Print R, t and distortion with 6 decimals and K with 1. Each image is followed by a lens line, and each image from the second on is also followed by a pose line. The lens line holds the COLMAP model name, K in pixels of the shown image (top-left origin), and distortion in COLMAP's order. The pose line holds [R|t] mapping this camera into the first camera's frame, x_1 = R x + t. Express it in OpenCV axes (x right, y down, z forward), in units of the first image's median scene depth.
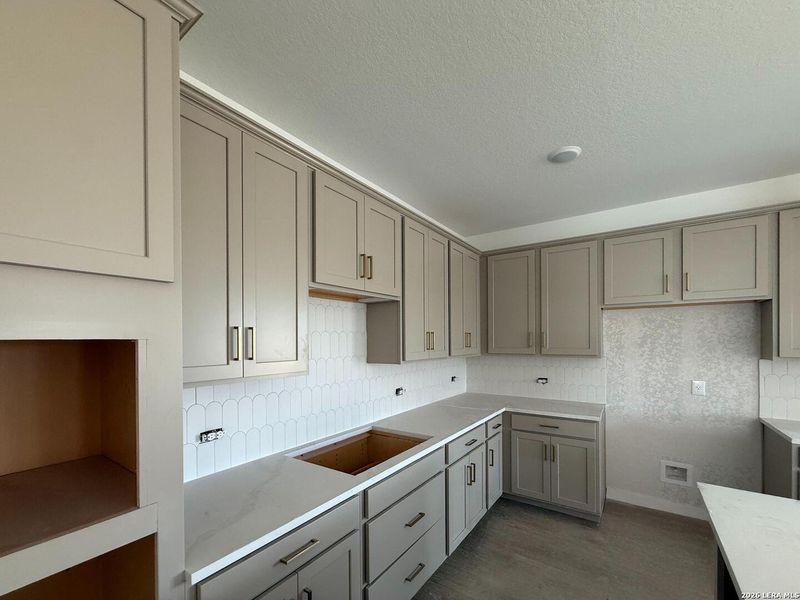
lens RADIAL K [[317.9, 0, 397.3], [0, 317.9, 343.0], [0, 0, 1]] dist [0.000263, -0.000003]
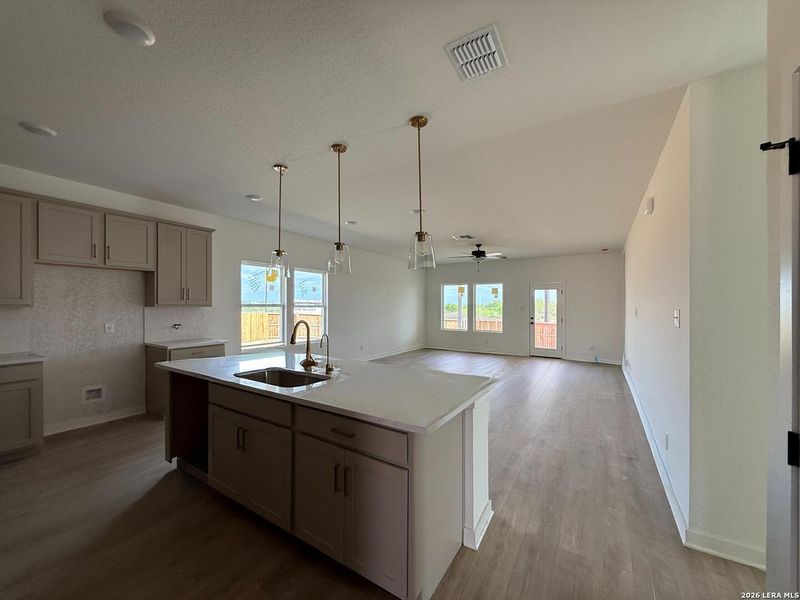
lens RADIAL K [[317.0, 0, 412.6], [0, 317.0, 303.6], [0, 0, 1]] dist [-0.000097, -0.000102]
pose [[-0.108992, 0.005386, 0.994028, -0.596793], [0.000544, 0.999985, -0.005359, 0.040822], [-0.994043, -0.000043, -0.108993, -0.181720]]
